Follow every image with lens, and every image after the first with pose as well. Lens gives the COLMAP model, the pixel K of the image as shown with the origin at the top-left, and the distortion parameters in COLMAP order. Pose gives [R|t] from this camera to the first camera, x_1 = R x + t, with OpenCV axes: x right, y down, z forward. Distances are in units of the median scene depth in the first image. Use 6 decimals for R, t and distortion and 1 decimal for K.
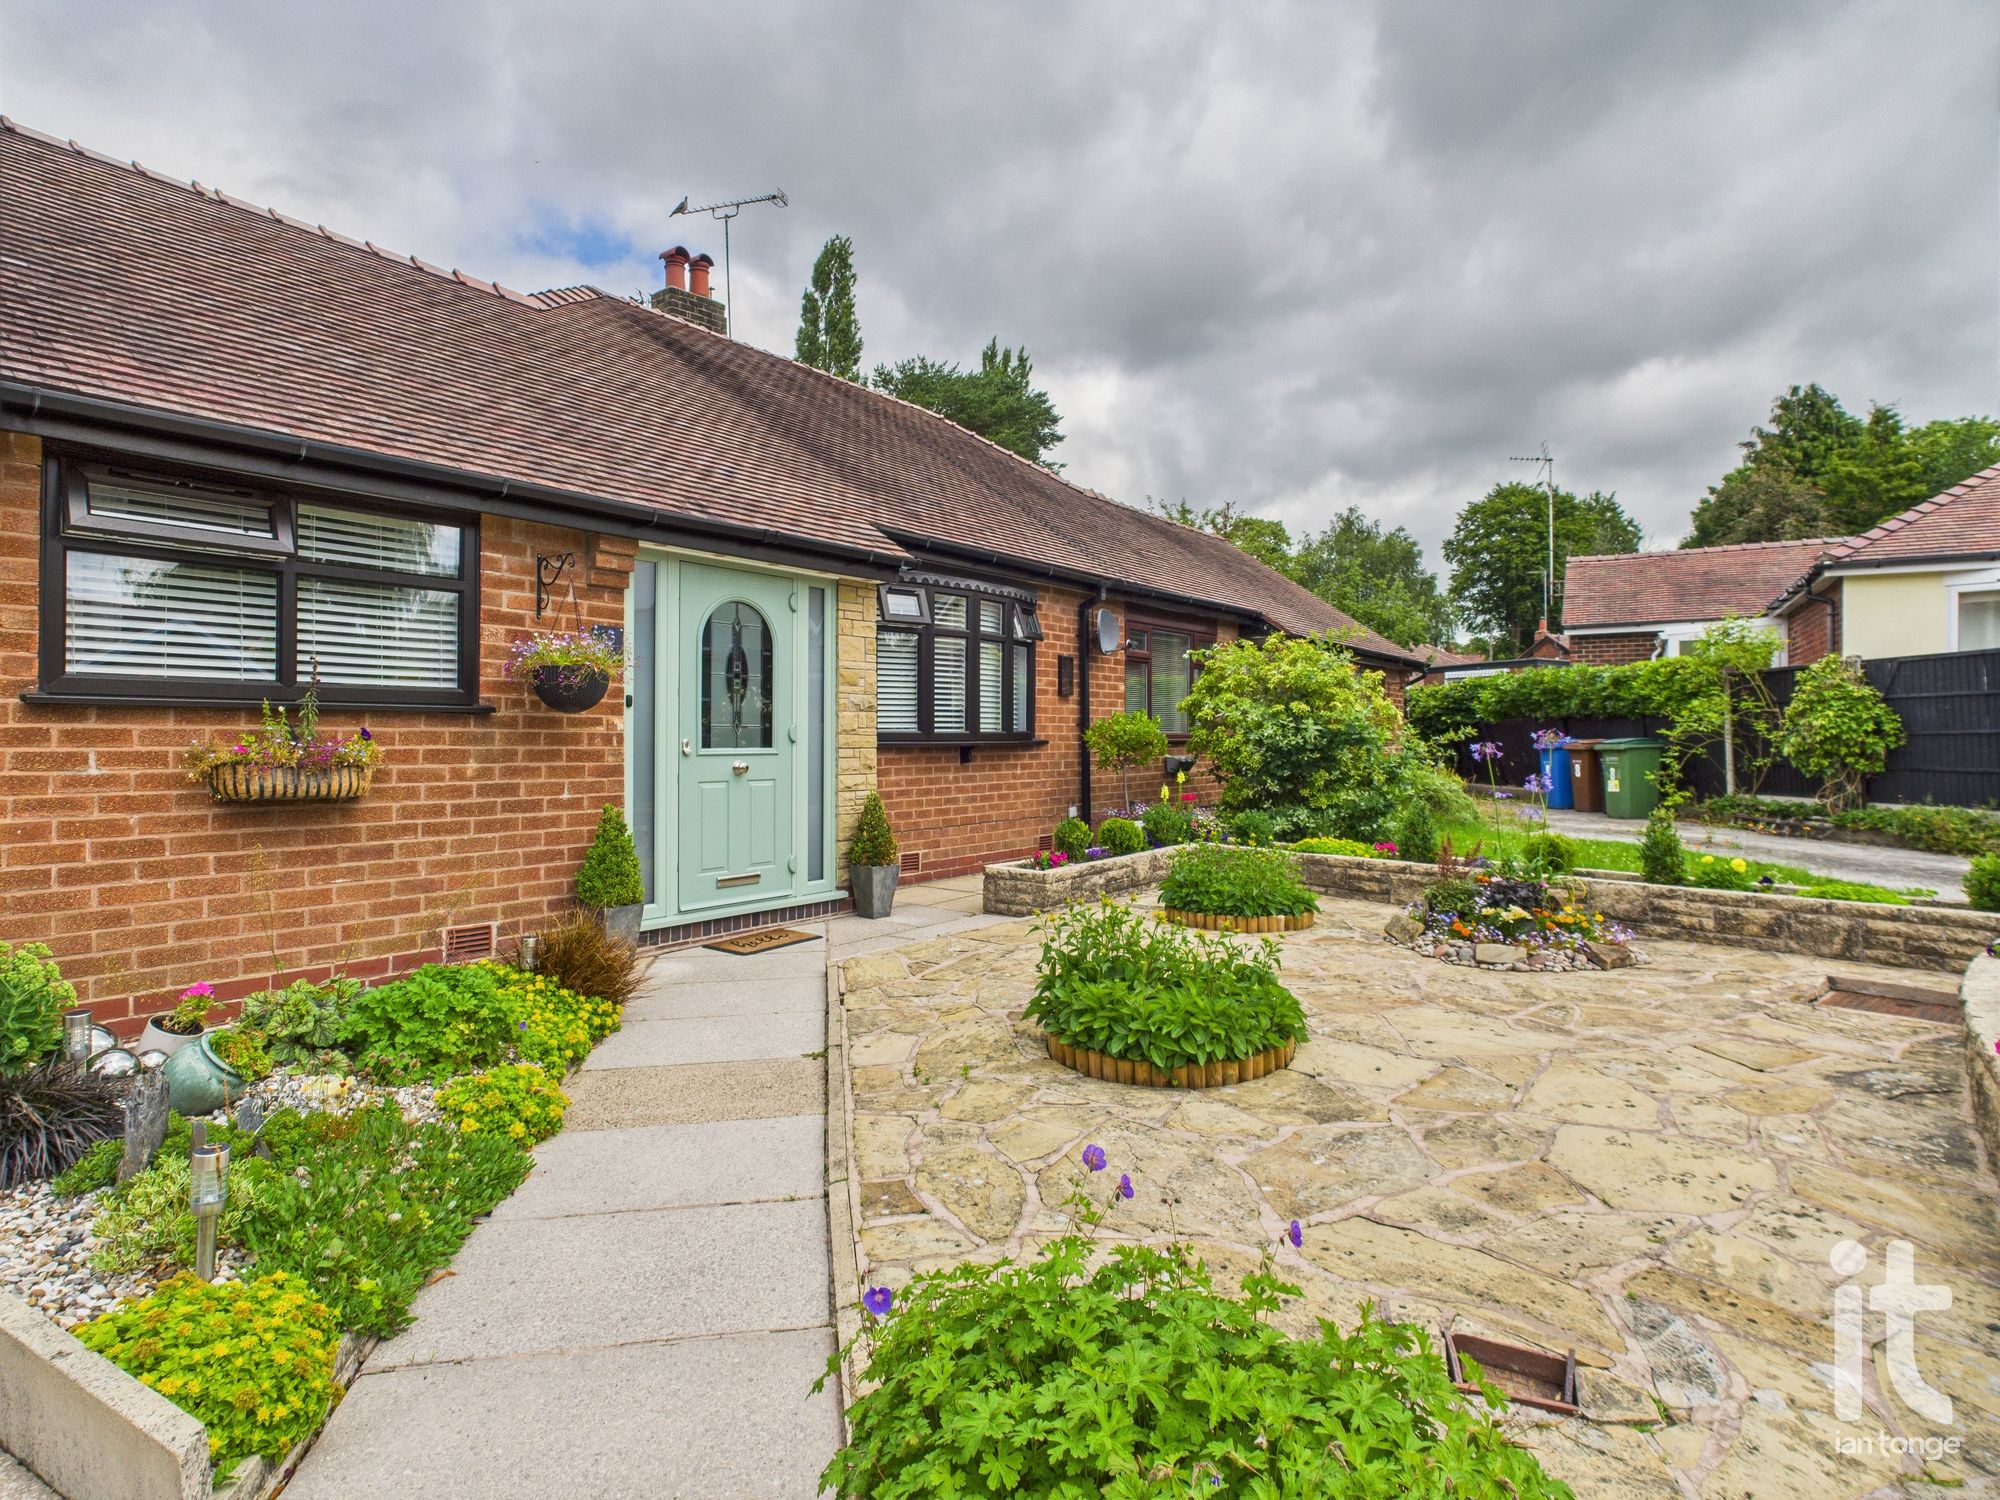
lens RADIAL K [[1046.8, 0, 998.4], [0, 1046.8, 738.9], [0, 0, 1]] dist [0.000053, 0.000775]
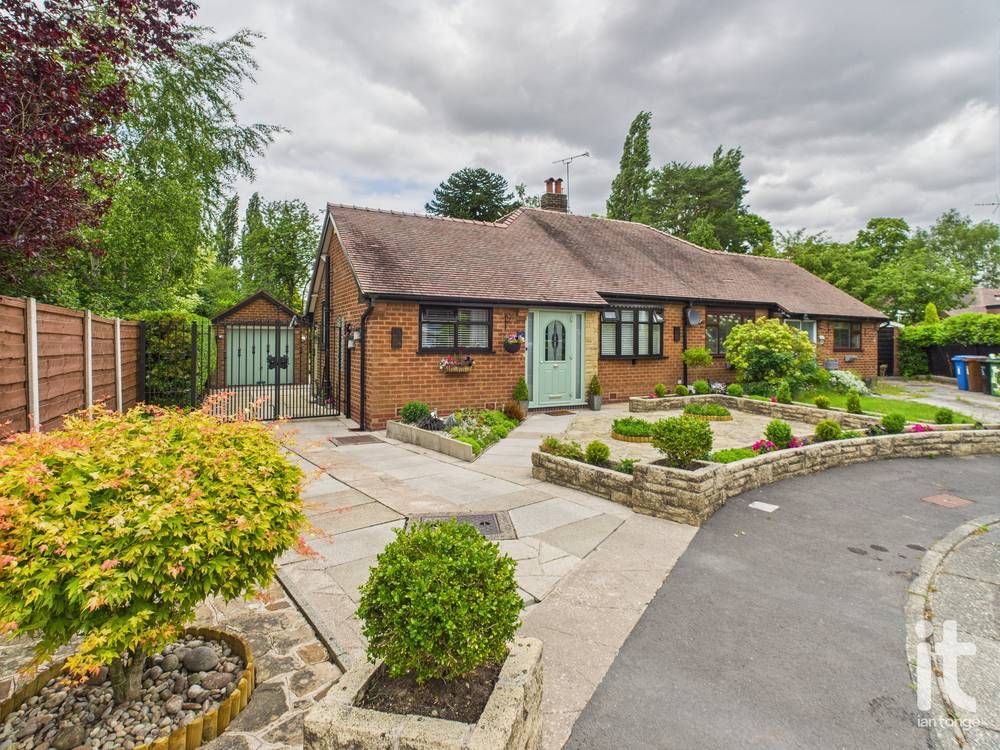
lens RADIAL K [[521.2, 0, 496.8], [0, 521.2, 347.9], [0, 0, 1]] dist [-0.000413, 0.000551]
pose [[0.910348, 0.010277, -0.413717, 0.363159], [-0.005204, 0.999897, 0.013387, -0.068246], [0.413812, -0.010034, 0.910307, -0.843860]]
